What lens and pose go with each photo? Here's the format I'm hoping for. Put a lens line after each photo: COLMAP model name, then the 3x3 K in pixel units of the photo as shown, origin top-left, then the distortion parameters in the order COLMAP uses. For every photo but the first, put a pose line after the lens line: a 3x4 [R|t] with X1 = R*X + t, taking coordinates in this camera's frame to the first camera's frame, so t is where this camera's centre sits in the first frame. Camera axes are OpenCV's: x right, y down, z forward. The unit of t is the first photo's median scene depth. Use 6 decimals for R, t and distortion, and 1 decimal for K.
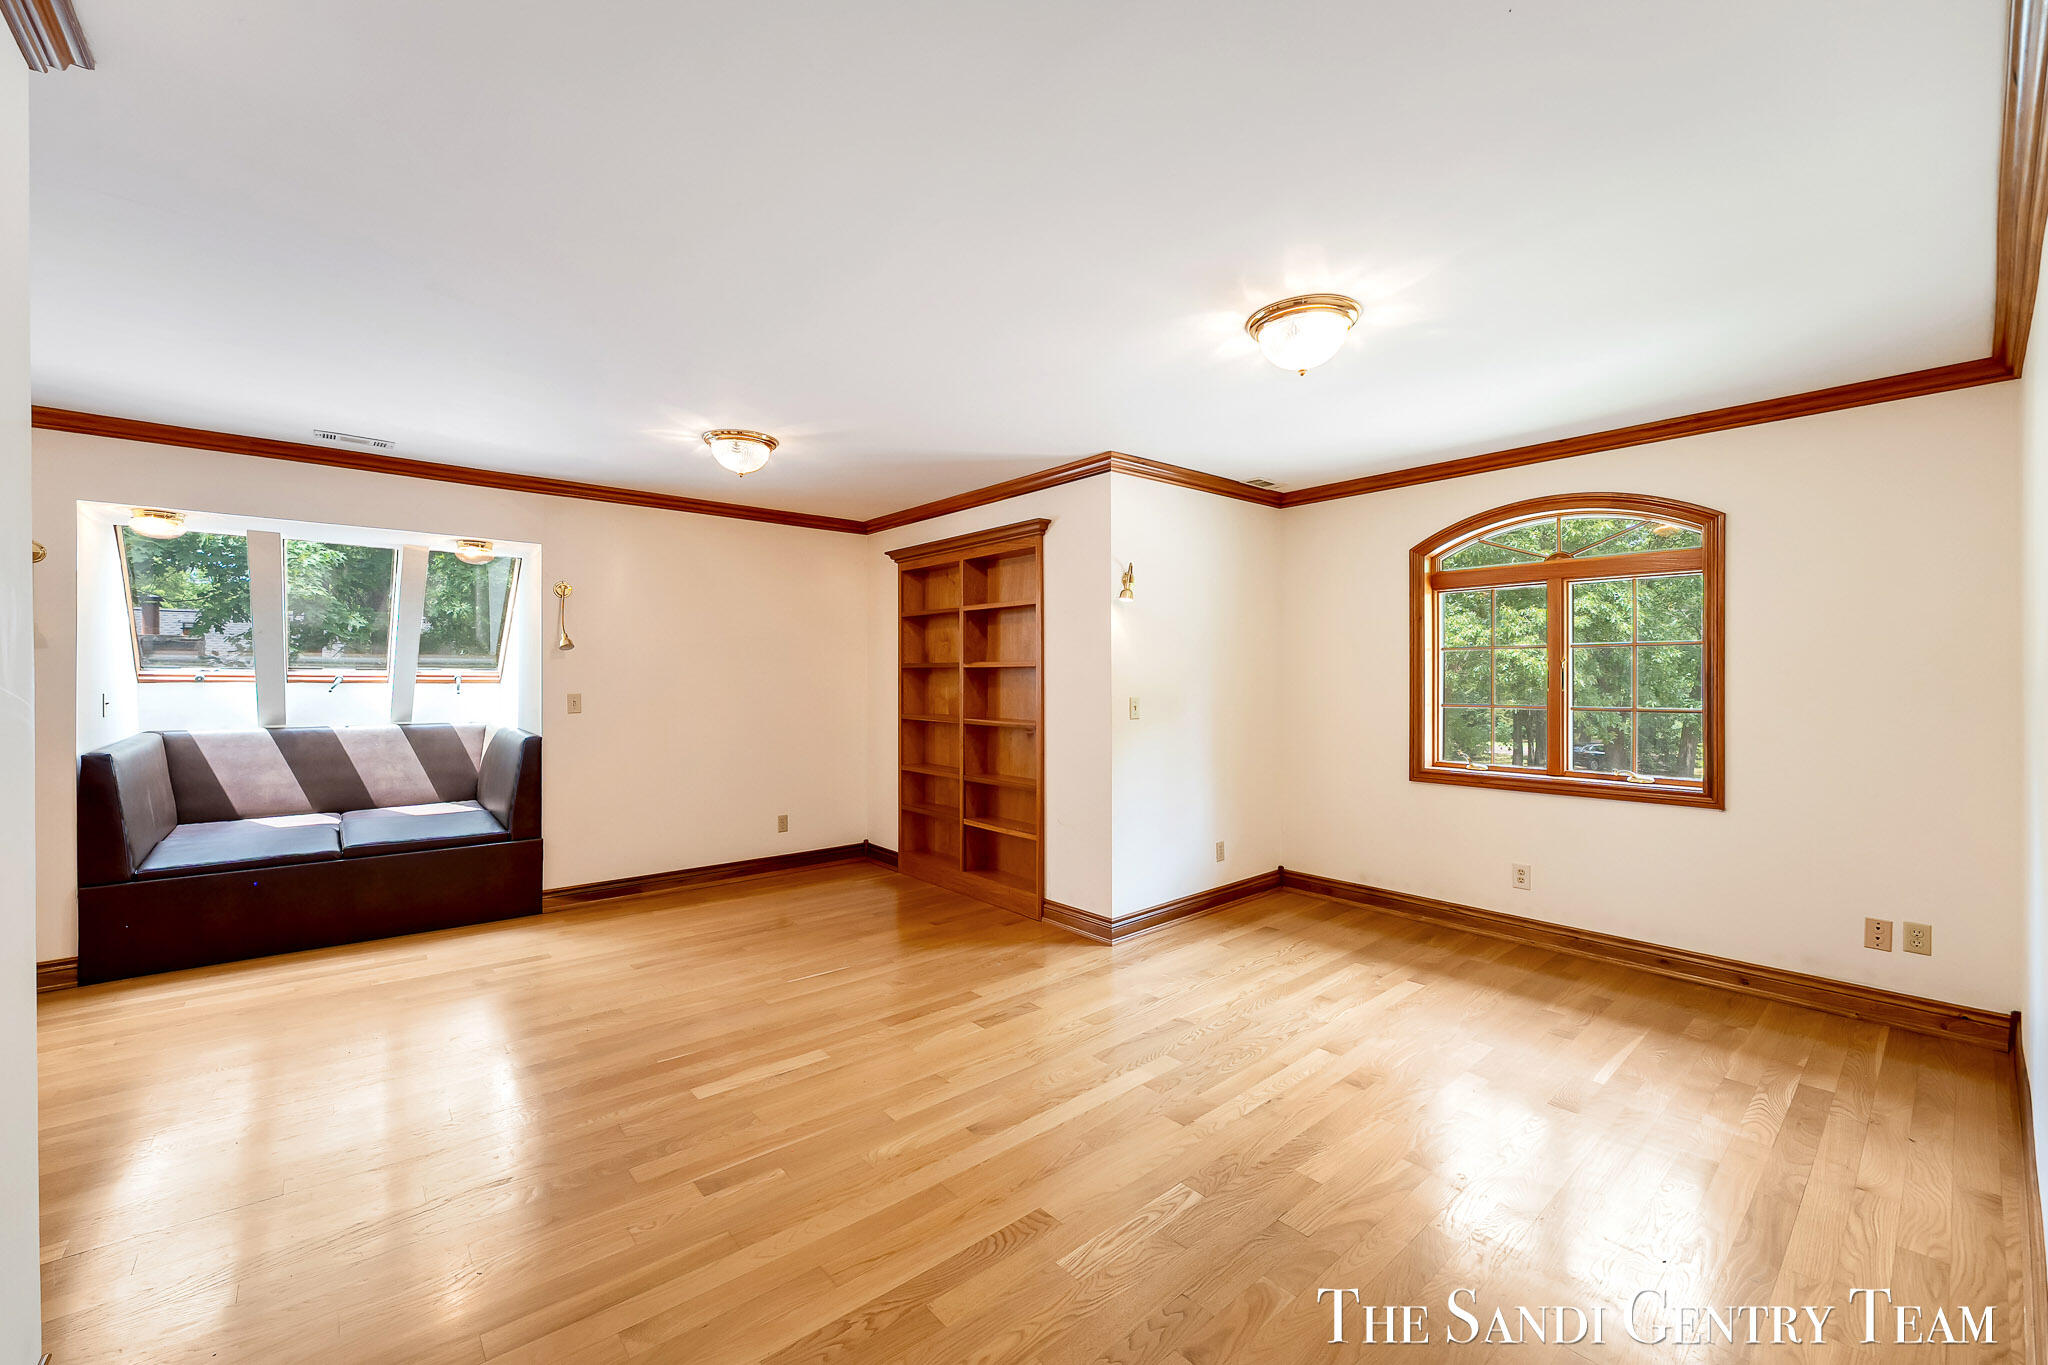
lens RADIAL K [[817.3, 0, 1024.2], [0, 817.3, 677.5], [0, 0, 1]] dist [-0.000217, -0.001847]
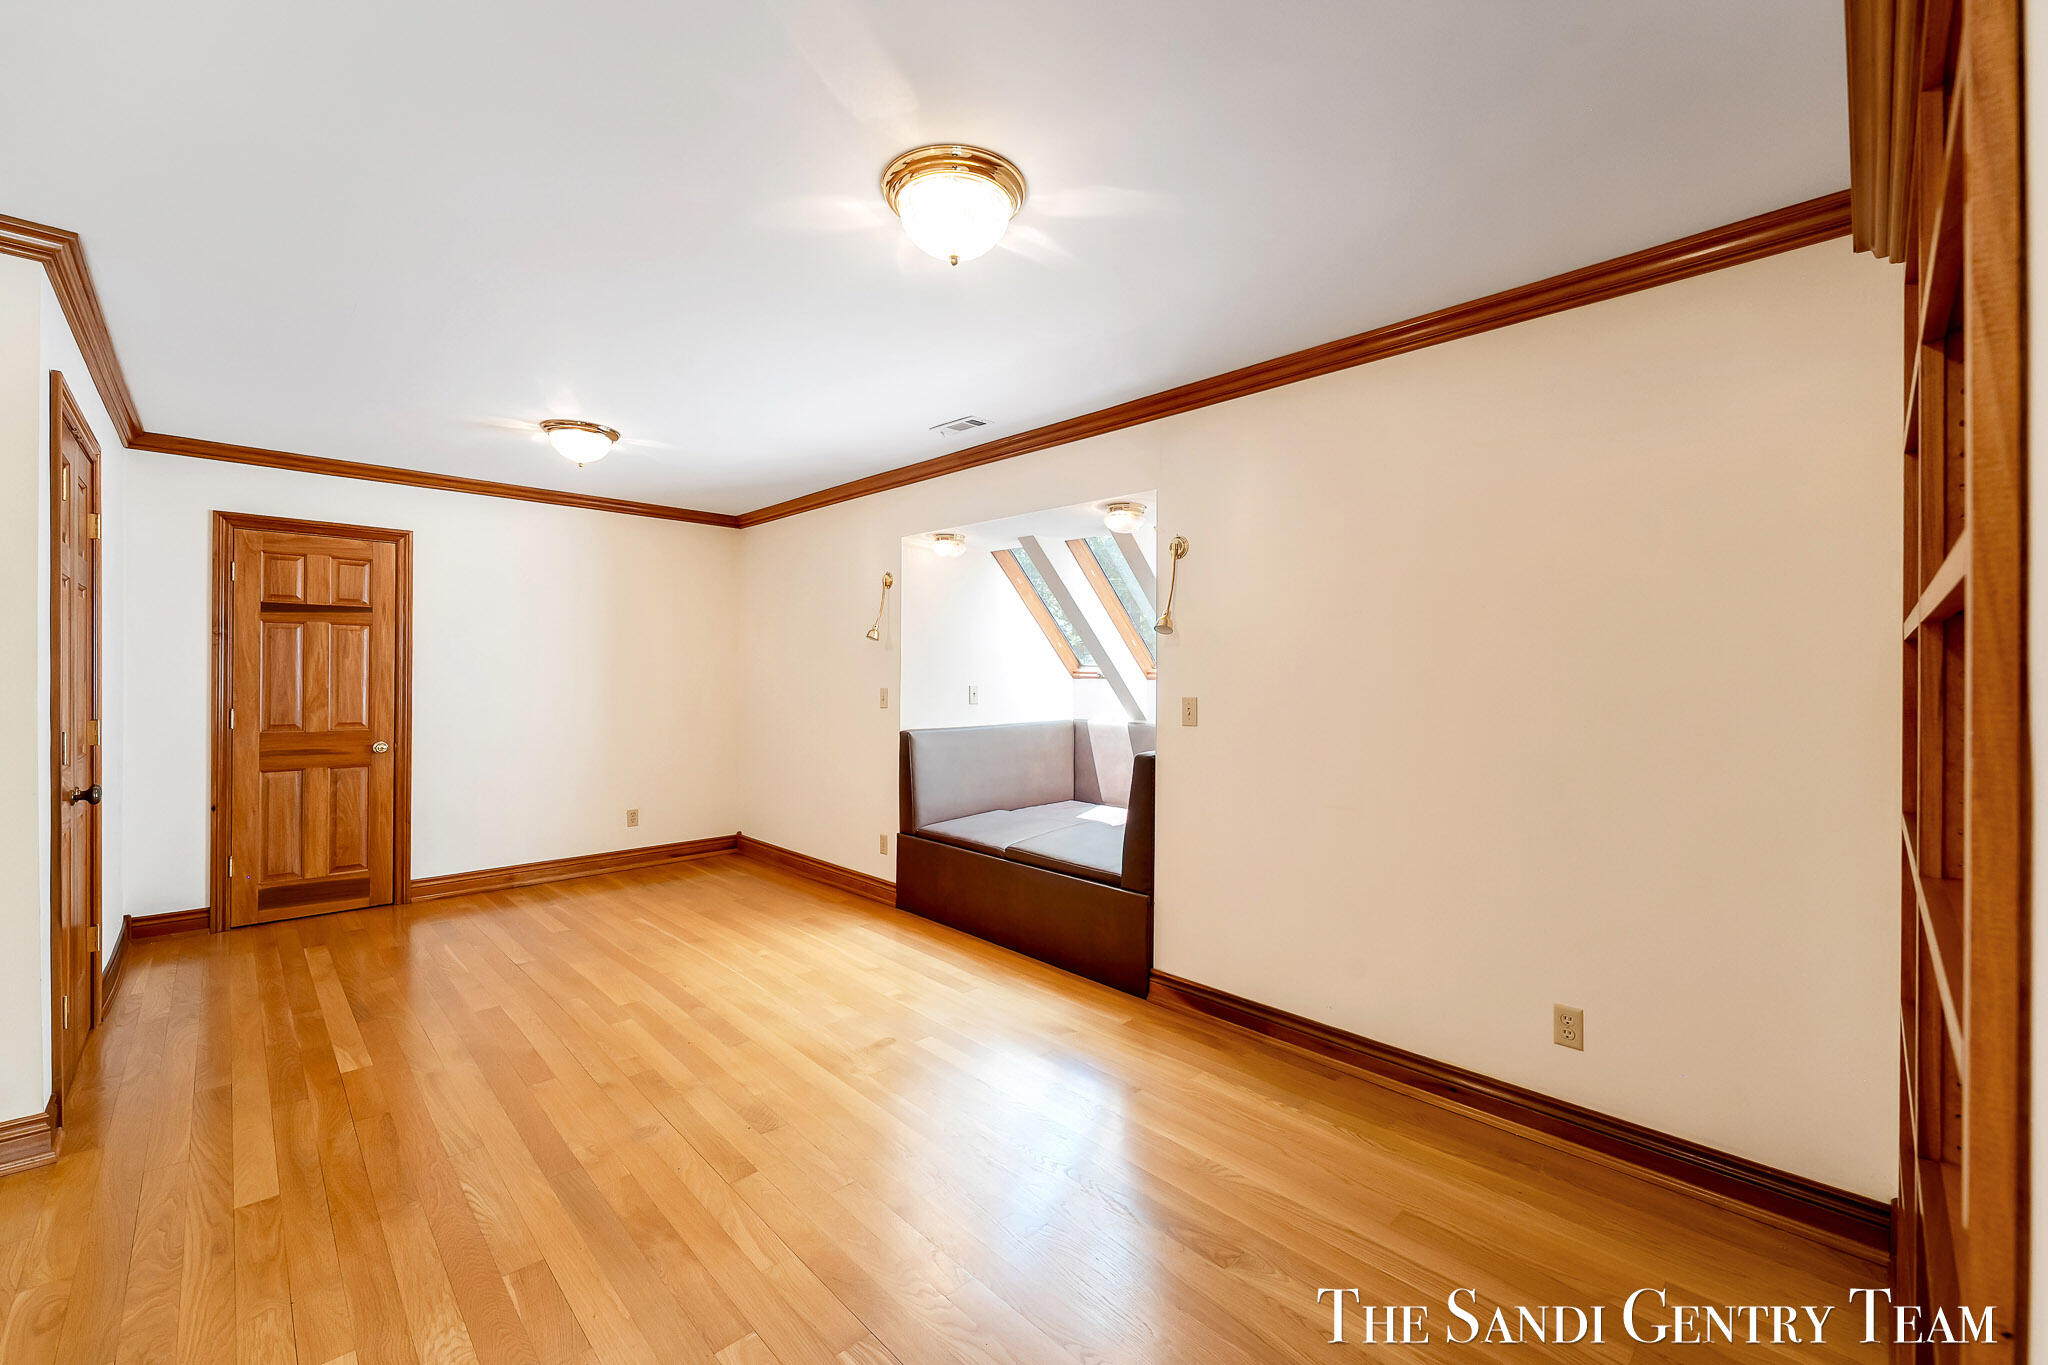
lens RADIAL K [[817.3, 0, 1024.3], [0, 817.3, 676.3], [0, 0, 1]] dist [-0.000217, -0.001847]
pose [[0.065475, 0.002919, -0.997850, 0.123530], [-0.009608, 0.999951, 0.002295, 0.001216], [0.997808, 0.009437, 0.065500, 0.836725]]
